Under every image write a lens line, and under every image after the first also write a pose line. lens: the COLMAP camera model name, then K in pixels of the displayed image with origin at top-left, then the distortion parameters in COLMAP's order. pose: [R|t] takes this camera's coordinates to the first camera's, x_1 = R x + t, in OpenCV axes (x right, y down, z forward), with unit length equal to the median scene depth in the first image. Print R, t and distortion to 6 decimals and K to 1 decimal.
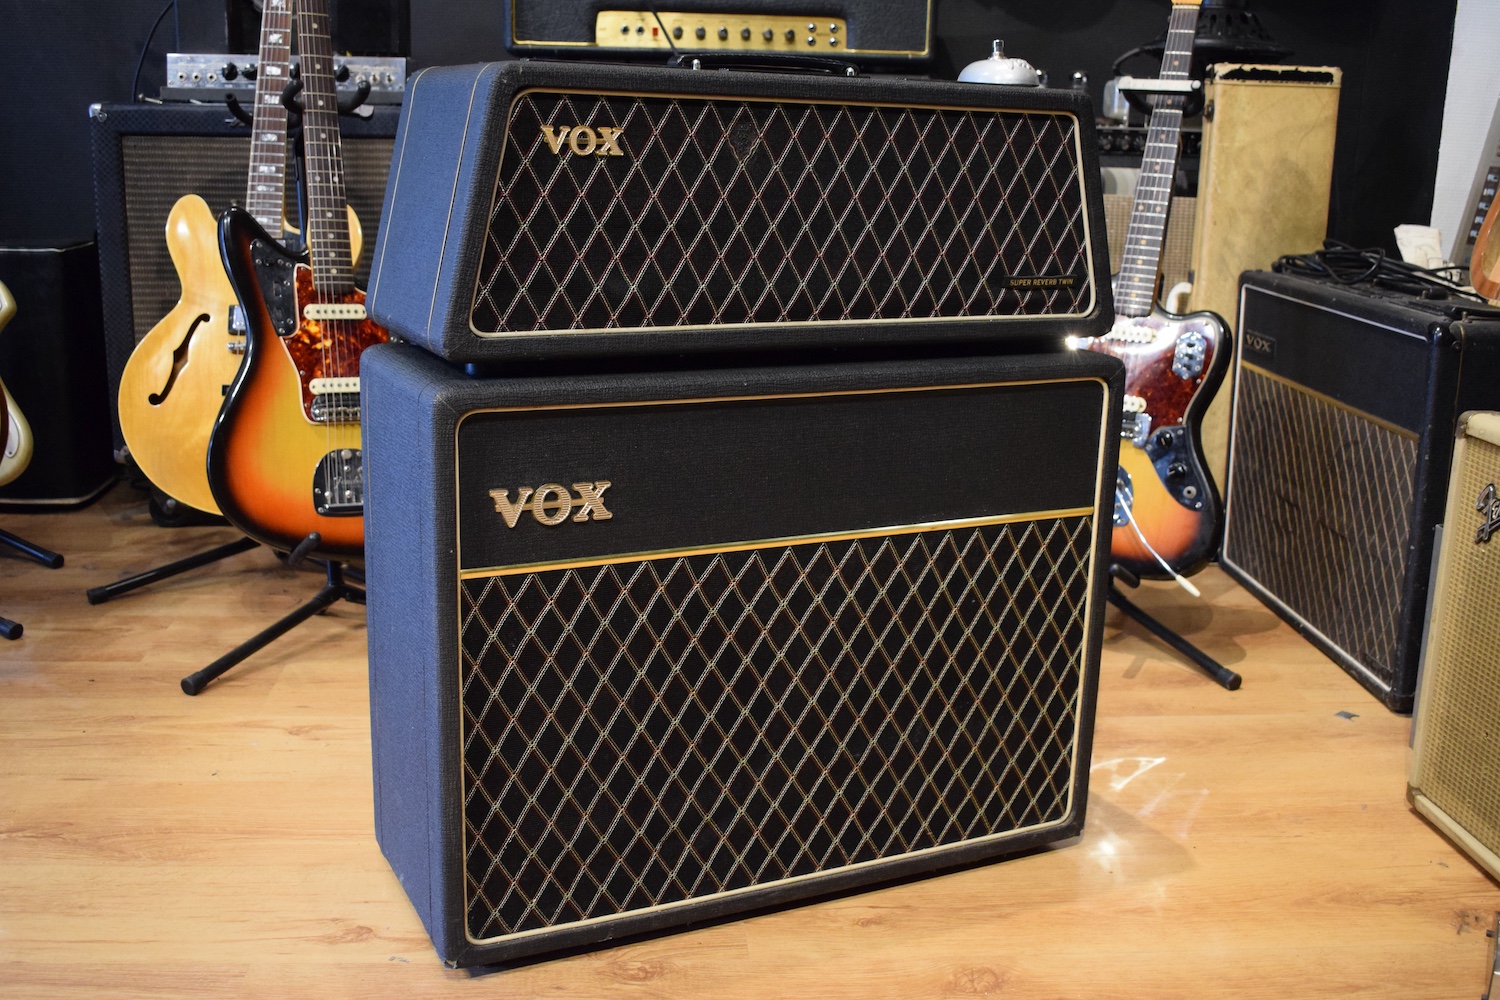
lens RADIAL K [[1579.4, 0, 752.1], [0, 1579.4, 506.1], [0, 0, 1]] dist [-0.046690, 0.000000]
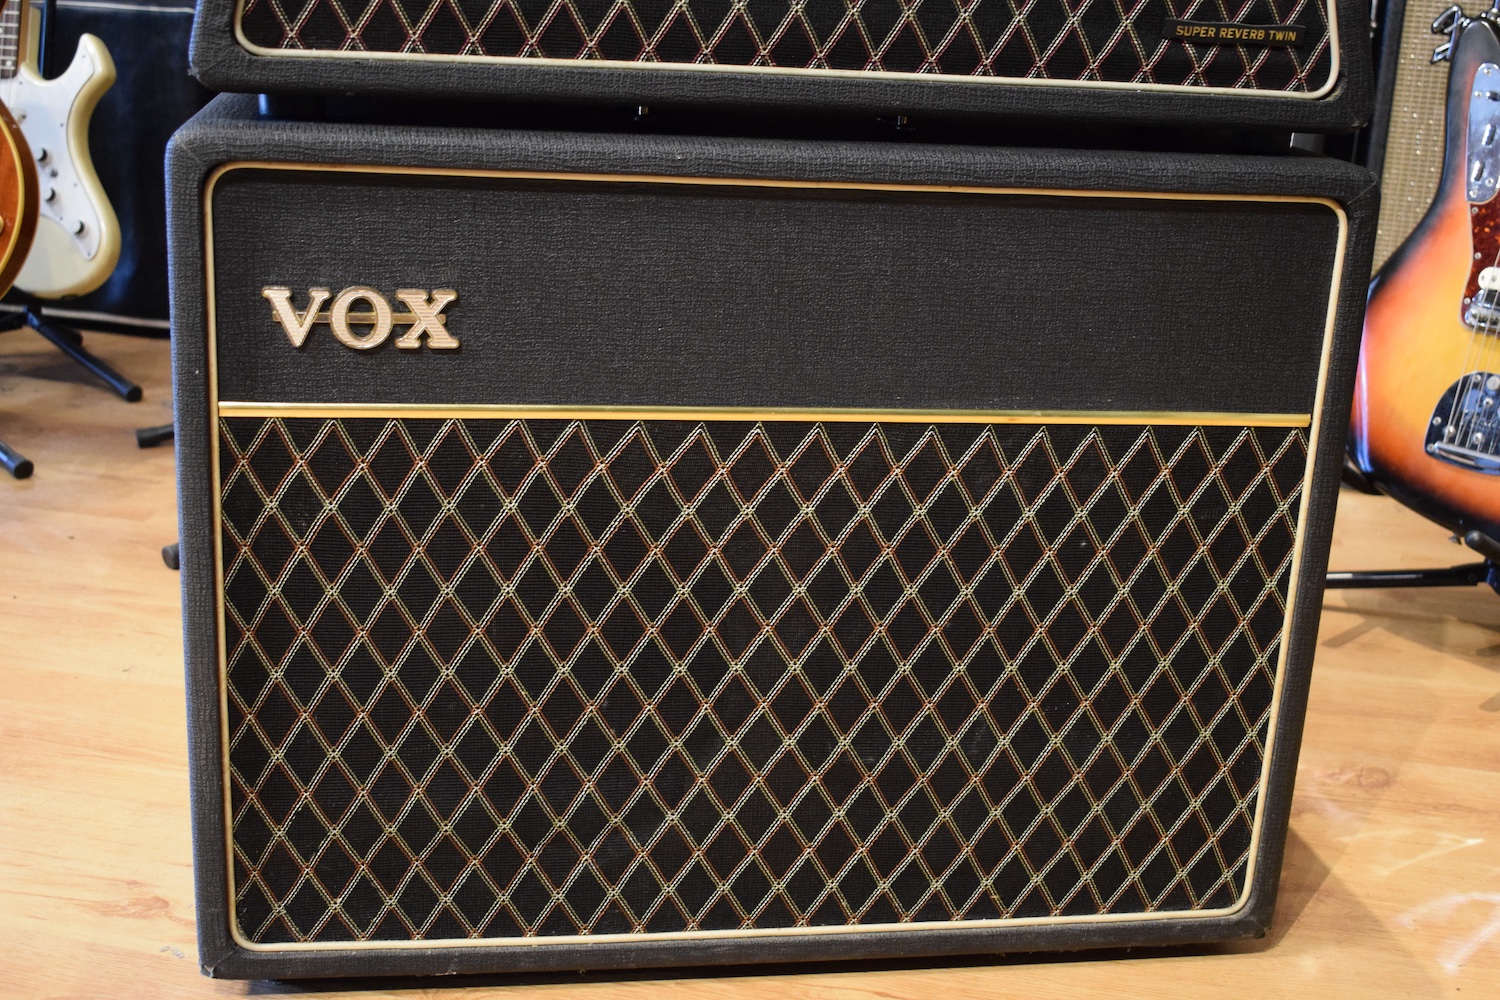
lens RADIAL K [[1921.5, 0, 751.6], [0, 1921.5, 510.3], [0, 0, 1]] dist [-0.031689, 0.000000]
pose [[0.955084, 0.104678, -0.277230, 0.228938], [-0.092713, 0.994119, 0.055961, 0.016662], [0.281458, -0.027745, 0.959172, 0.234066]]
